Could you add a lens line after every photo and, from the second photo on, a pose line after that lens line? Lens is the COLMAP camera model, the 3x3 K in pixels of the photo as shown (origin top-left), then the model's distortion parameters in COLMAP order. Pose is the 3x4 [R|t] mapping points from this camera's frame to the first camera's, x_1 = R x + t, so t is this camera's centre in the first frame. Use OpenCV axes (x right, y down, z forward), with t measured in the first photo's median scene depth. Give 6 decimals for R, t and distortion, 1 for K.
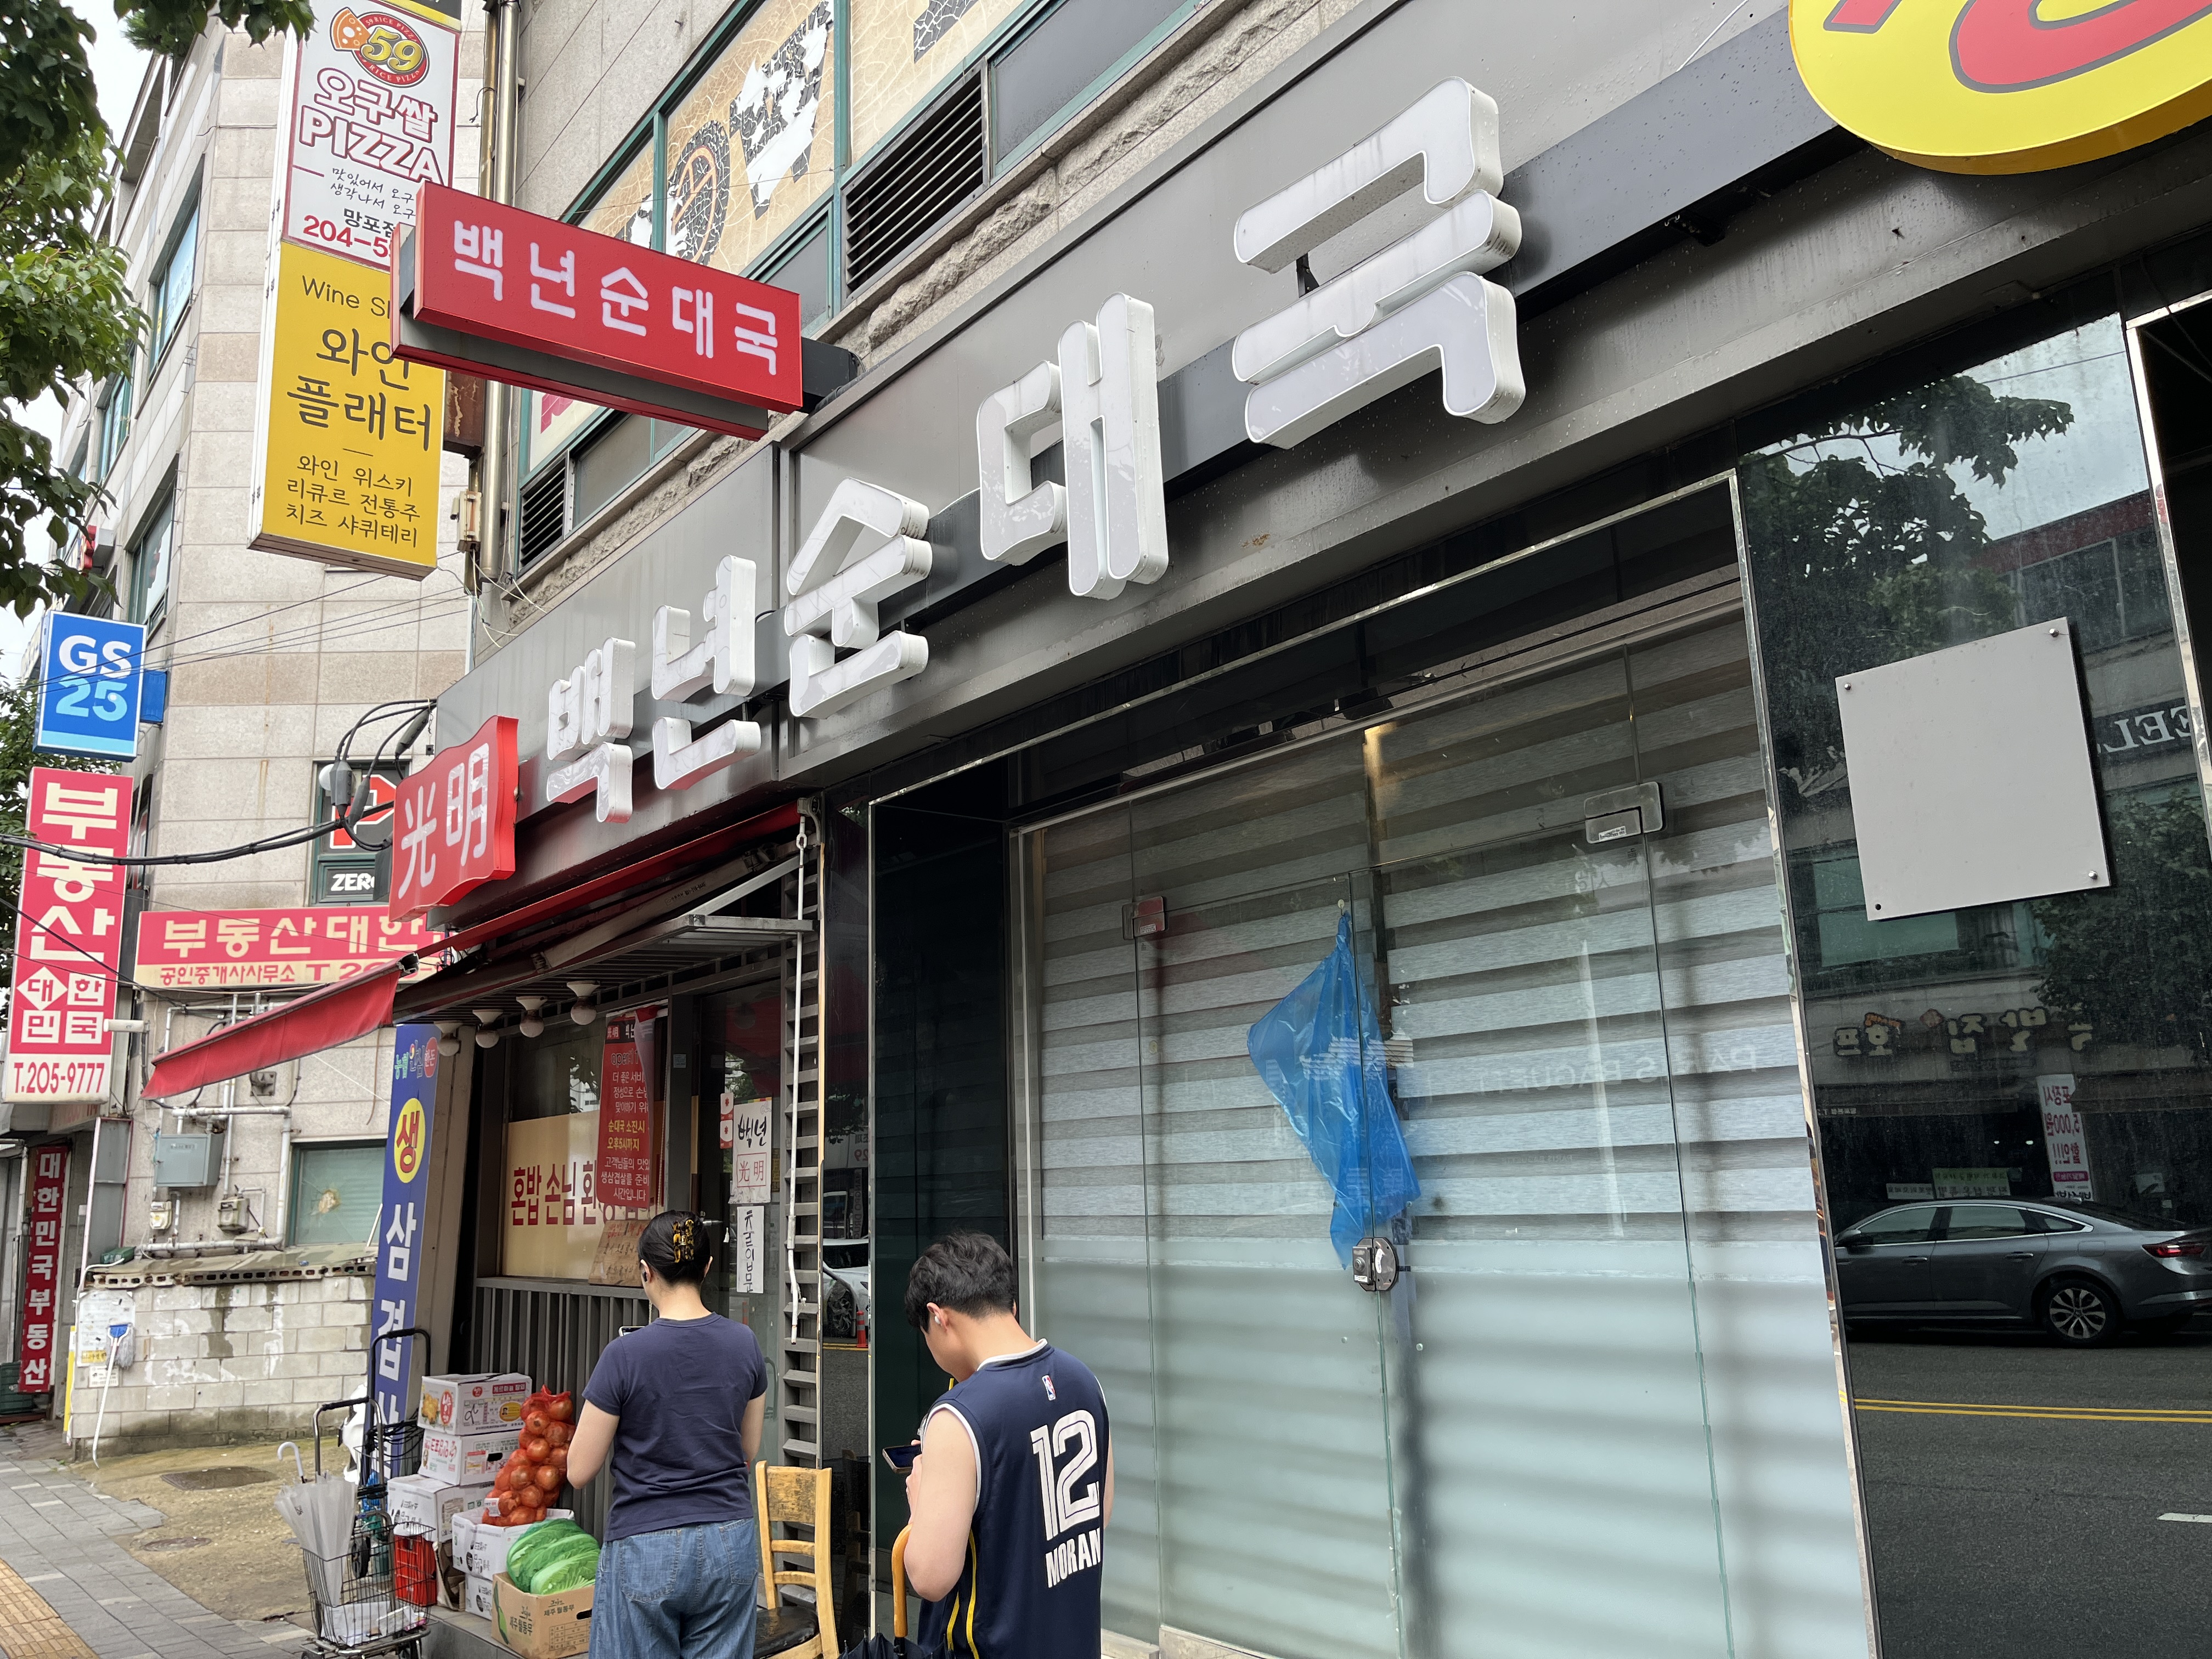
lens RADIAL K [[1679.2, 0, 1092.2], [0, 1679.2, 833.5], [0, 0, 1]] dist [0.004477, -0.002092]
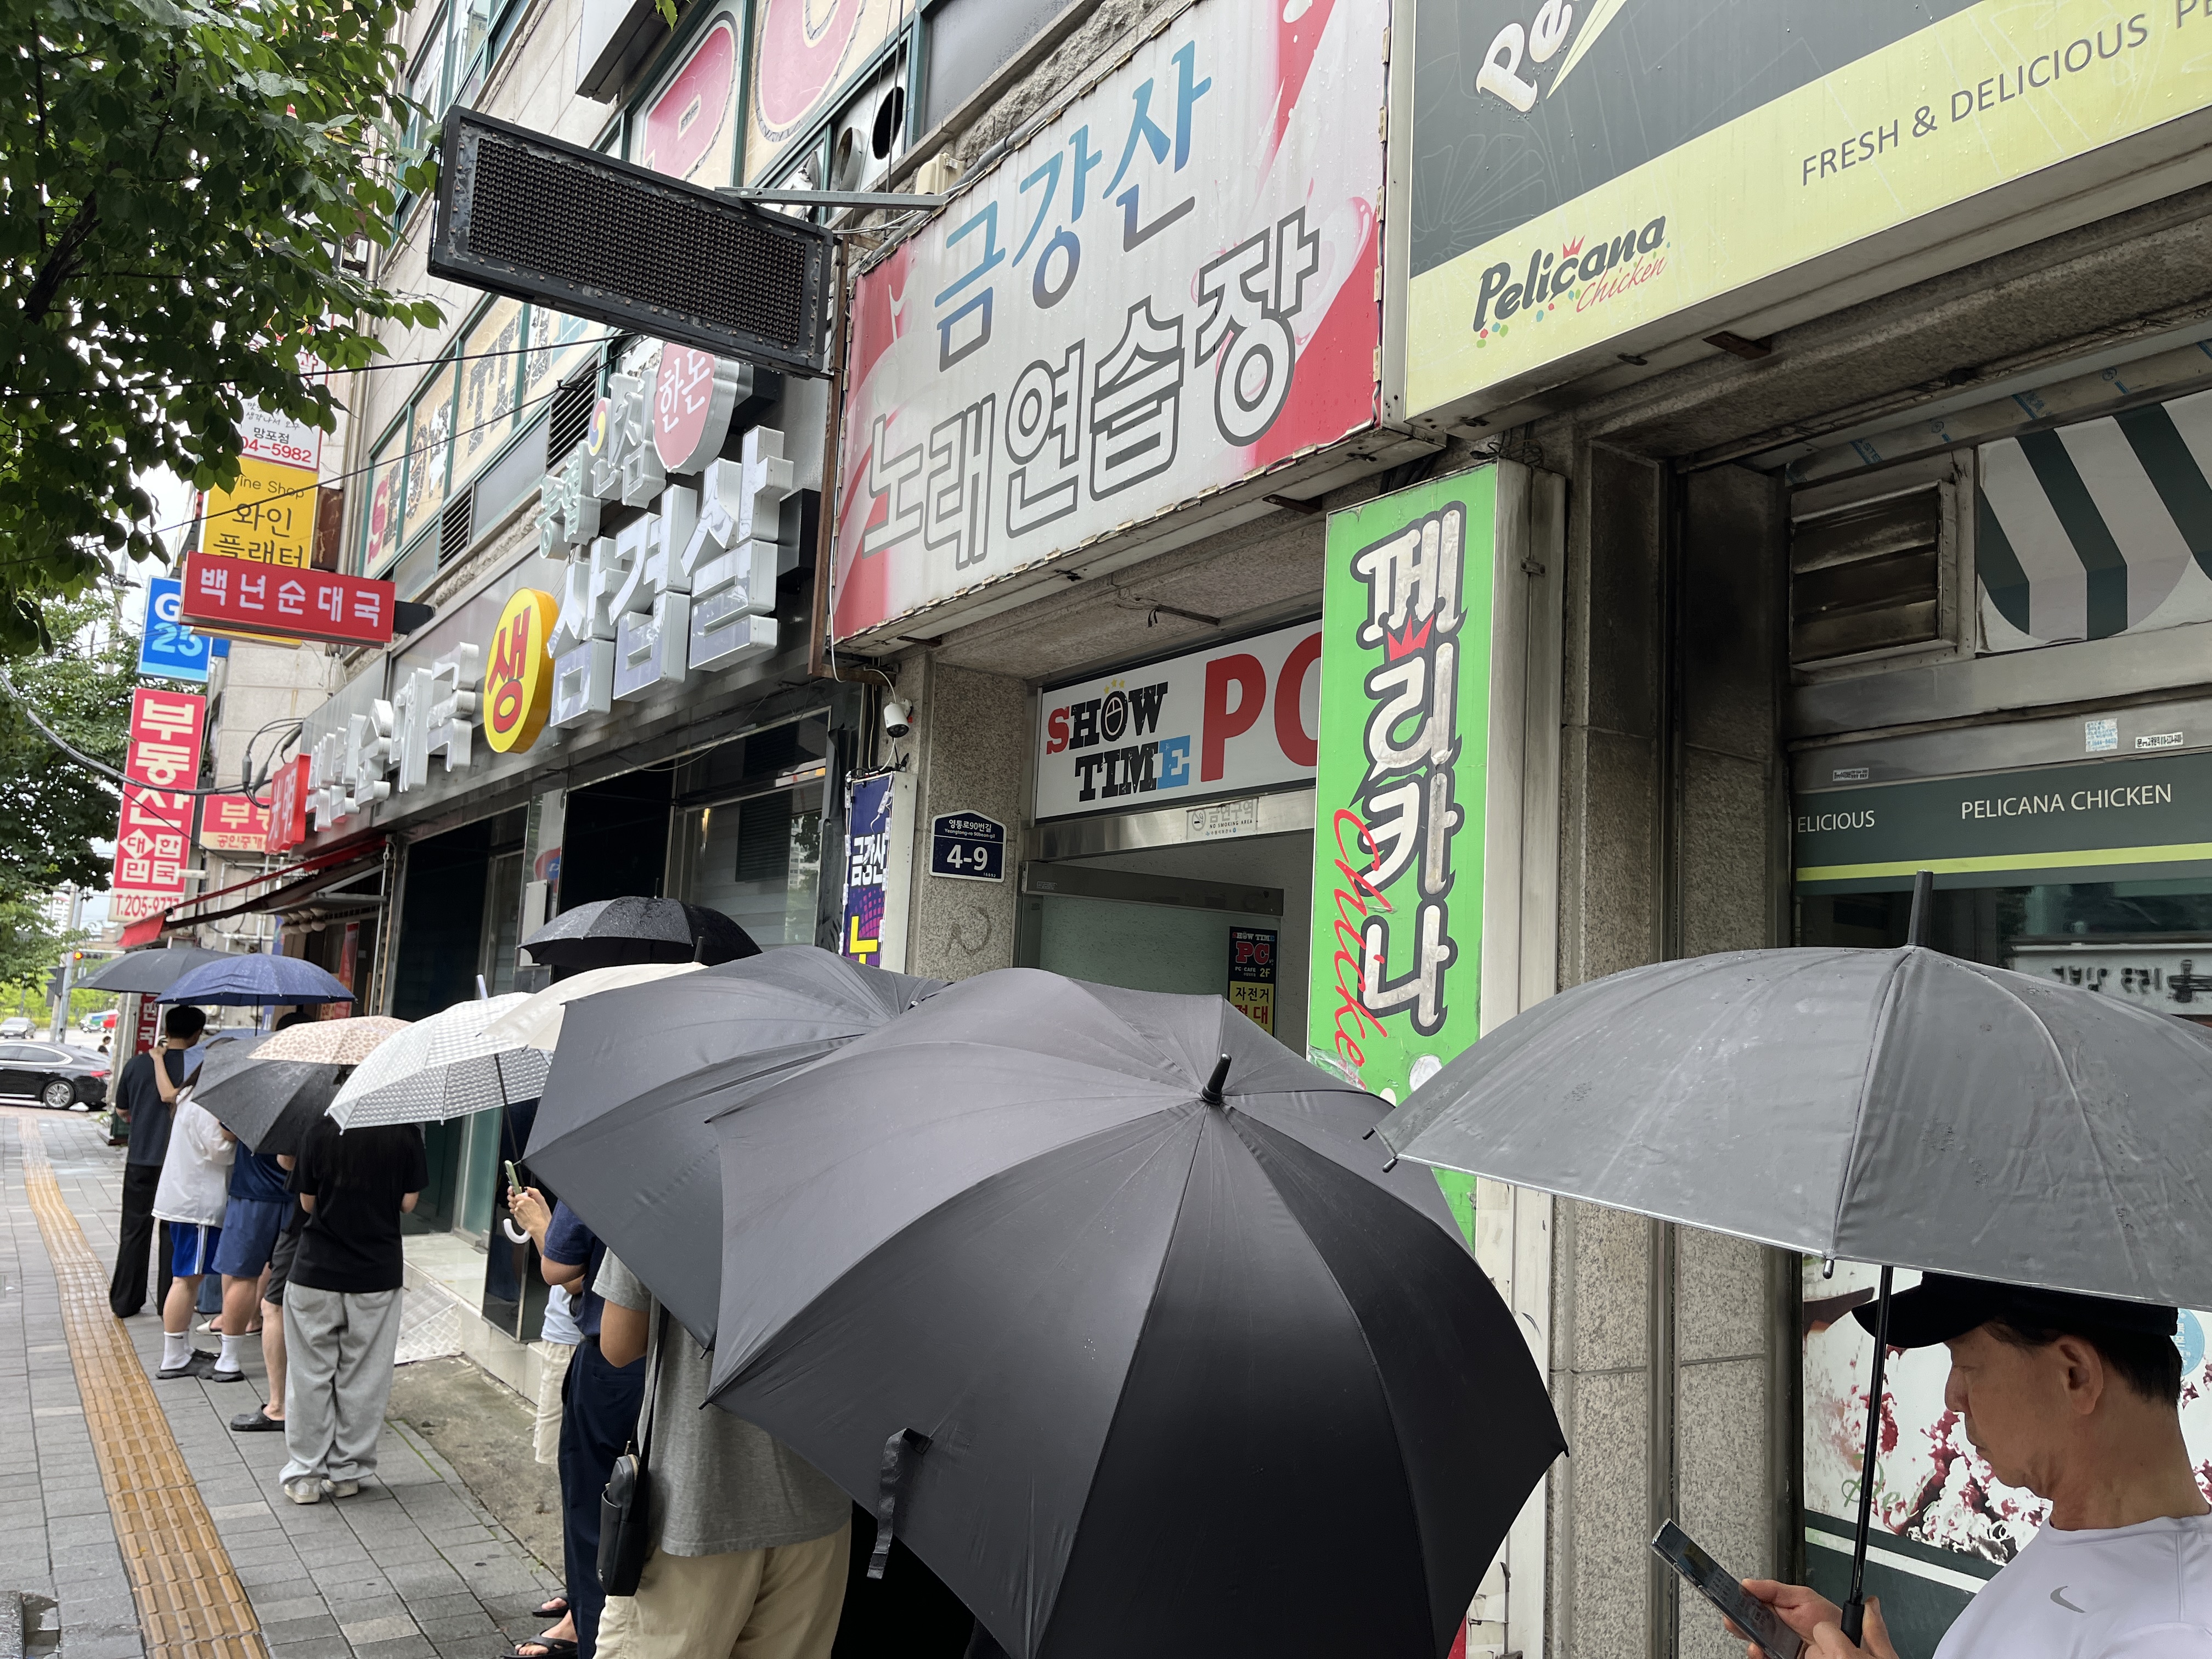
lens RADIAL K [[1679.2, 0, 1120.4], [0, 1679.2, 825.8], [0, 0, 1]] dist [0.004477, -0.002092]
pose [[0.994068, 0.069774, -0.083433, 0.331038], [-0.062702, 0.994442, 0.084580, -0.098028], [0.088870, -0.078847, 0.992918, -0.352907]]
